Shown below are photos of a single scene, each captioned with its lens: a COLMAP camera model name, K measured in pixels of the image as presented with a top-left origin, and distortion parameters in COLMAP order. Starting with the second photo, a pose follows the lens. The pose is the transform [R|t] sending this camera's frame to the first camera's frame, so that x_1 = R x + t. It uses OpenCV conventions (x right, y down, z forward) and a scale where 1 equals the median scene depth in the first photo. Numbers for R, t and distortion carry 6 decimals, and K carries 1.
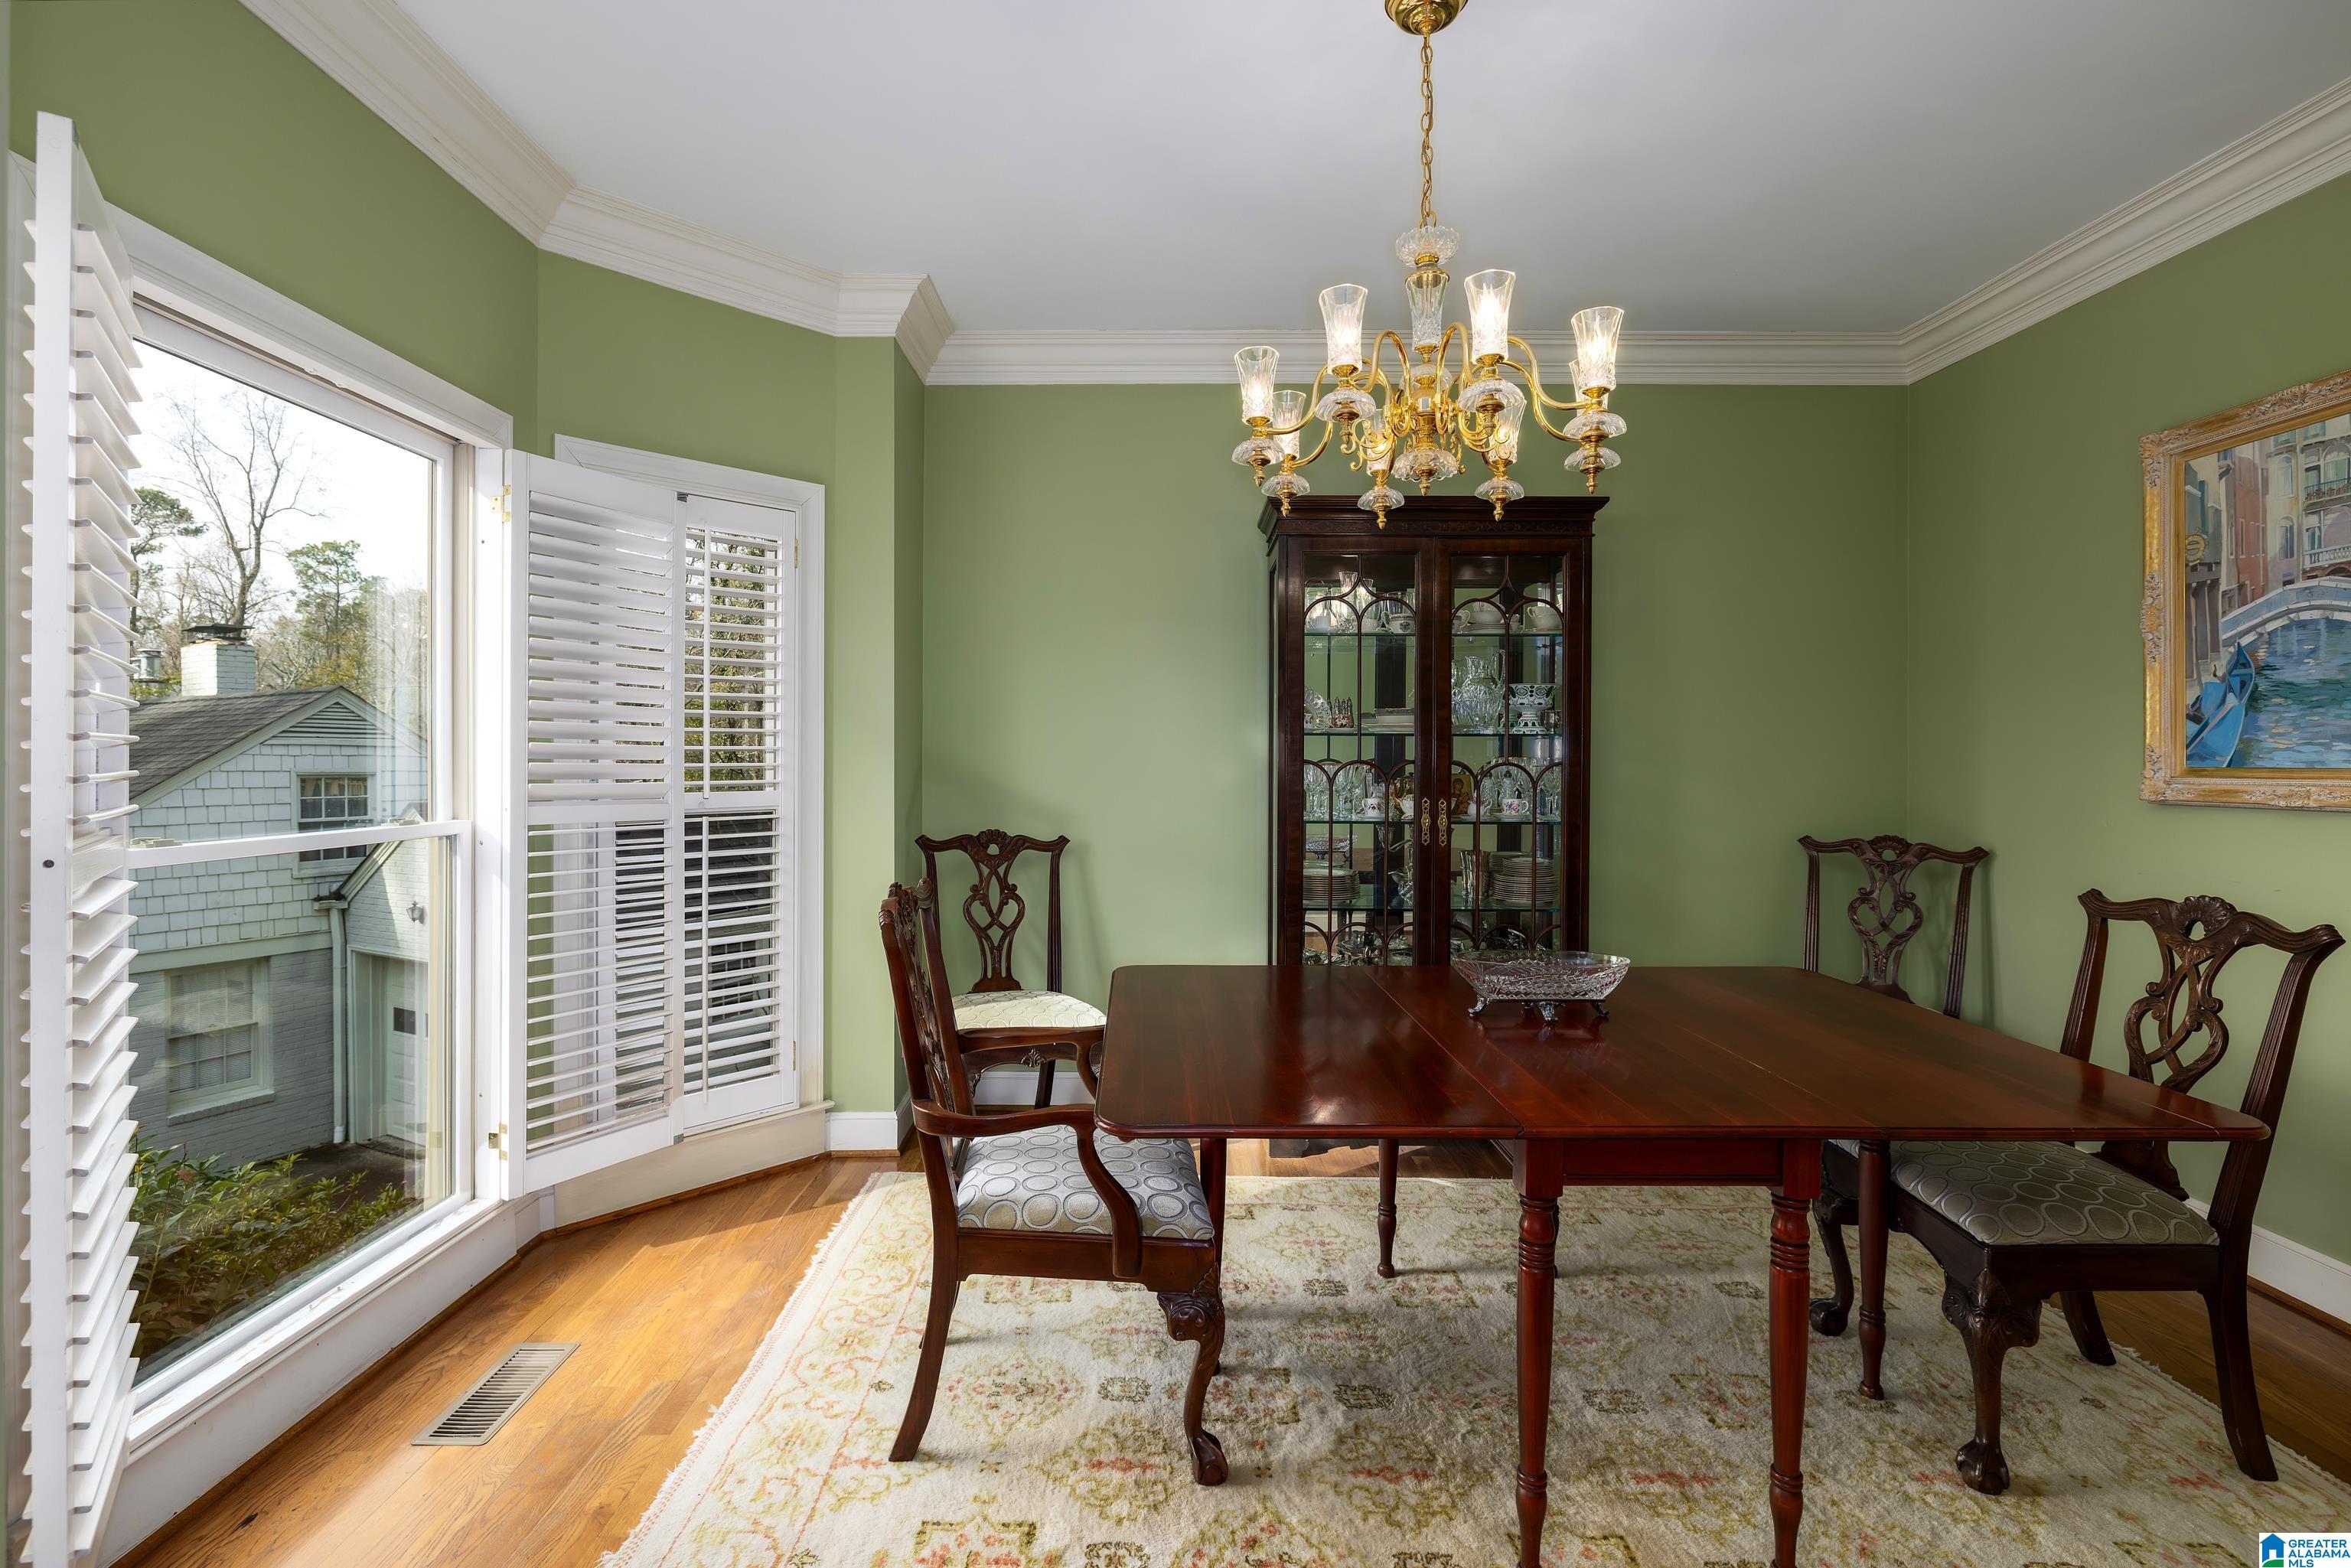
lens RADIAL K [[1135.5, 0, 1186.8], [0, 1135.5, 786.8], [0, 0, 1]] dist [-0.010497, 0.002326]
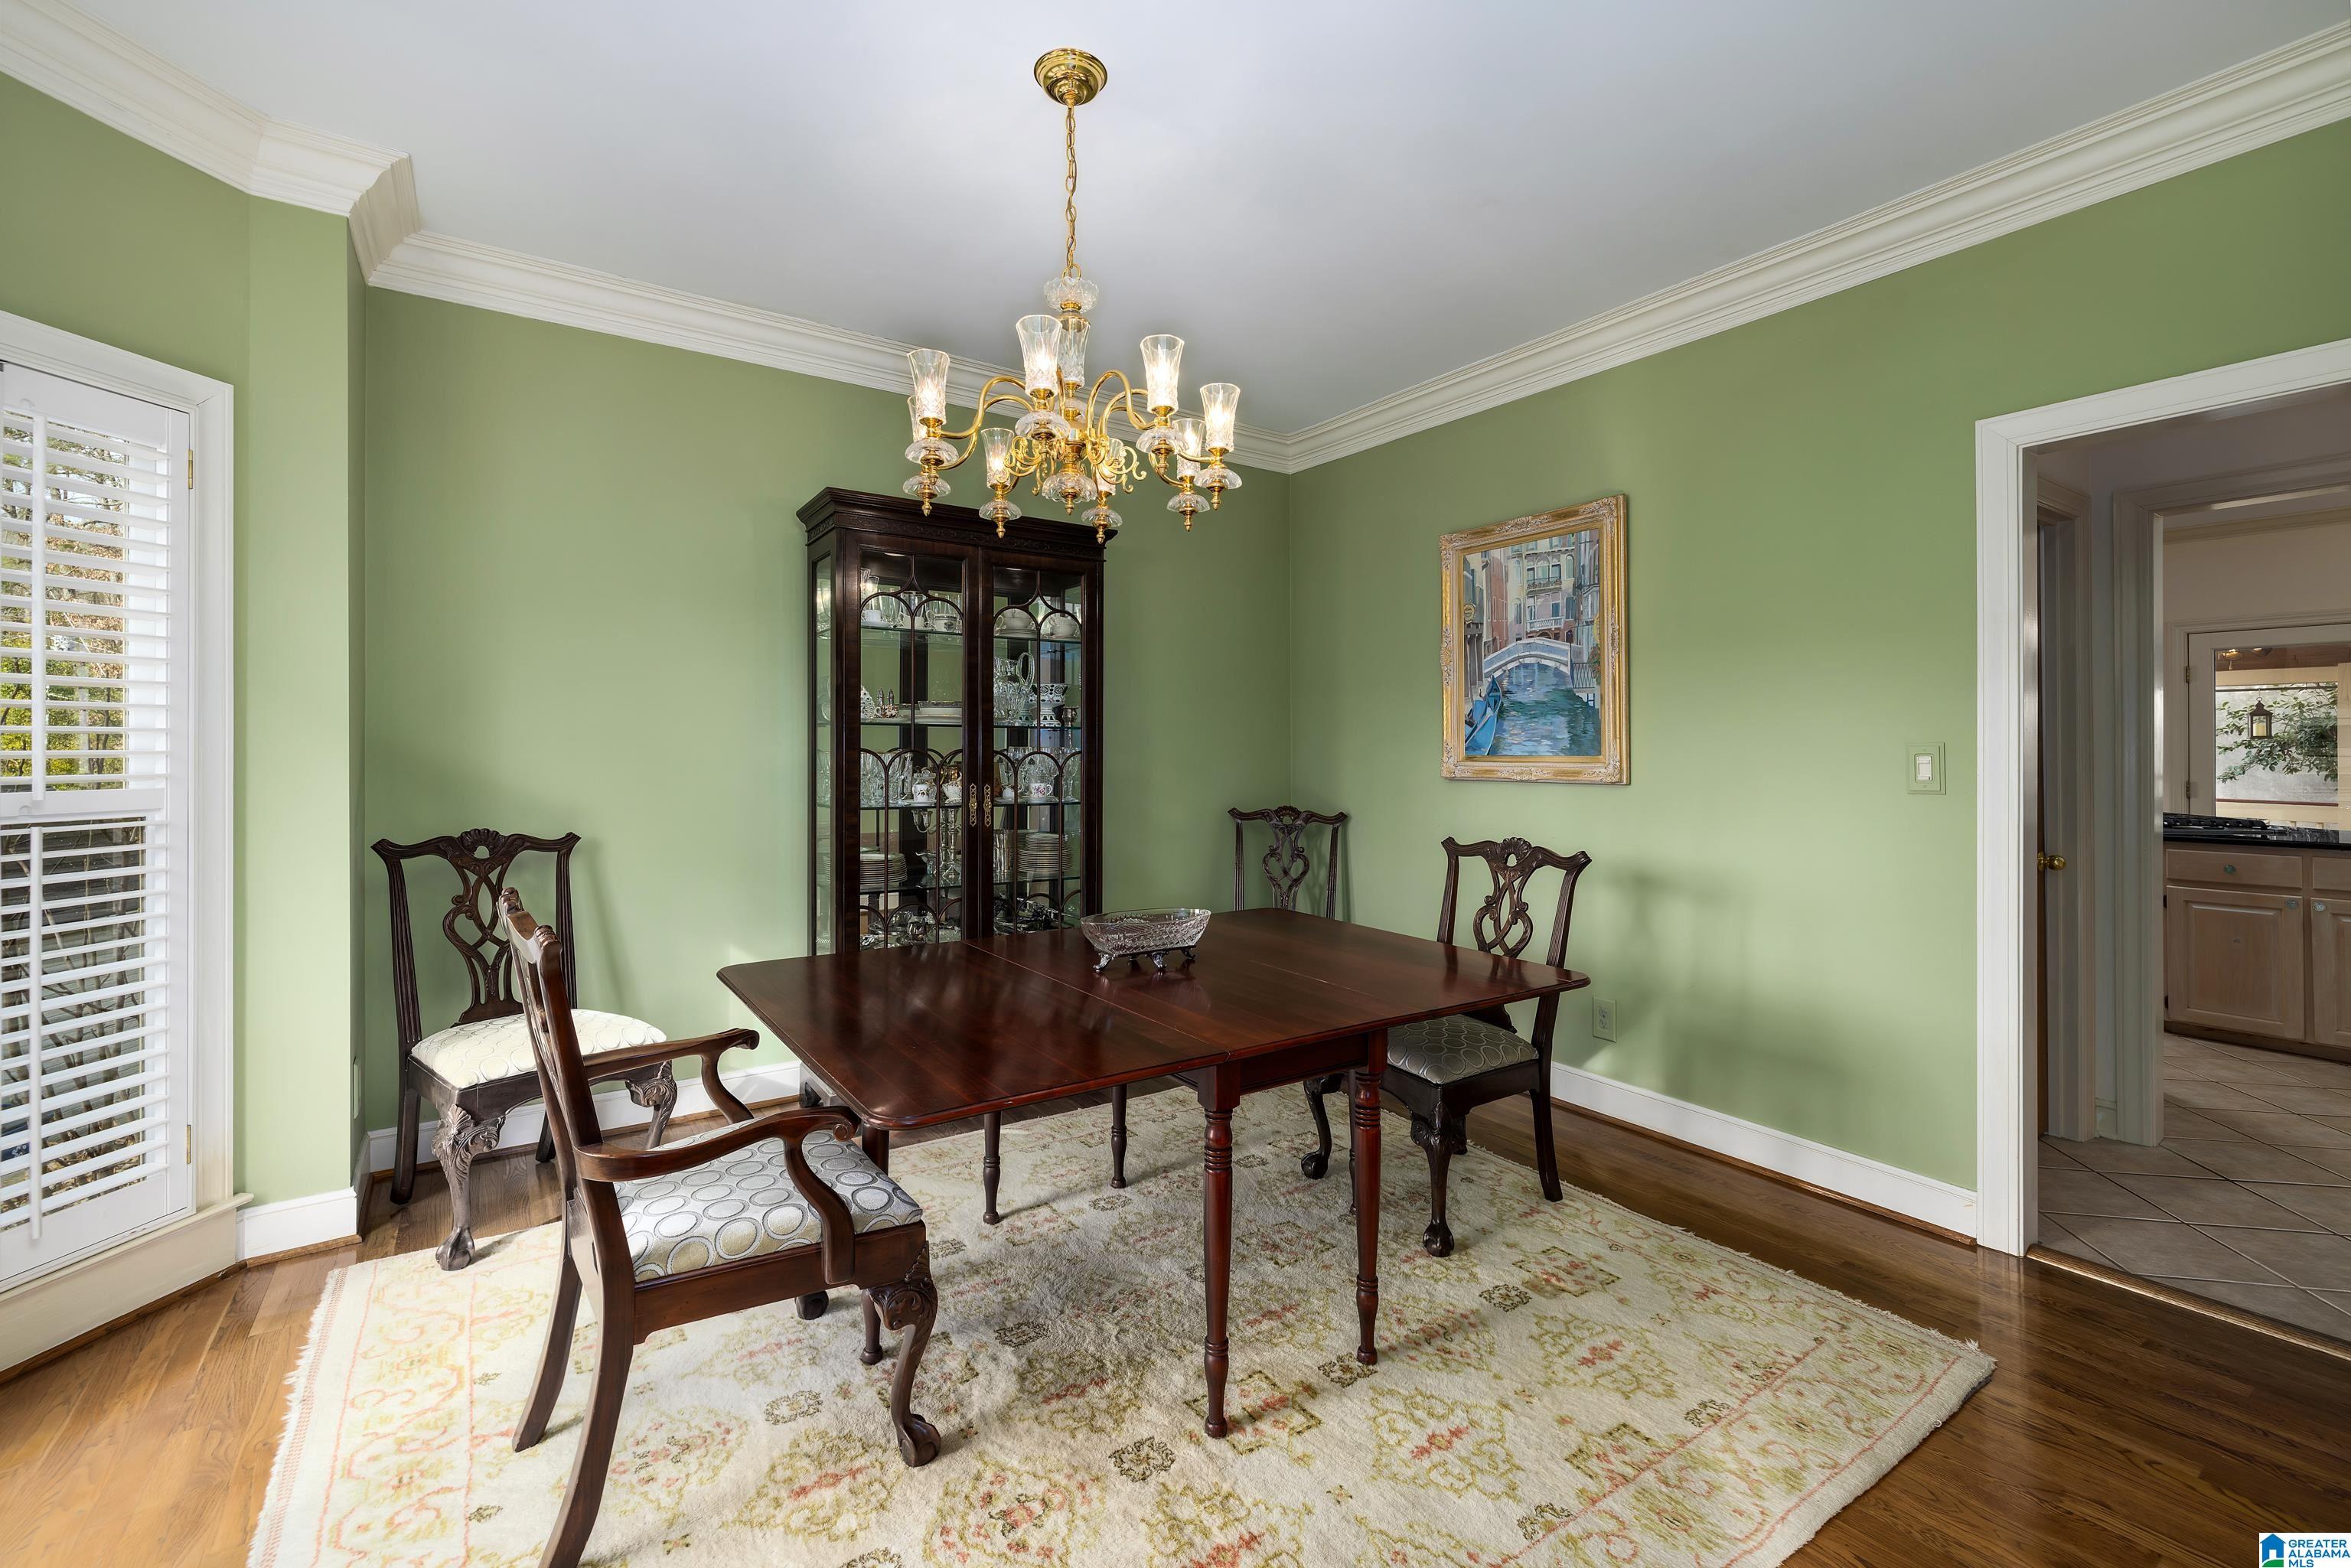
lens RADIAL K [[1019.3, 0, 1225.5], [0, 1019.3, 769.1], [0, 0, 1]] dist [0.000979, -0.000056]
pose [[0.815412, -0.008423, 0.578819, -0.204326], [0.010713, 0.999942, -0.000541, -0.001416], [-0.578781, 0.006642, 0.815456, 0.068043]]
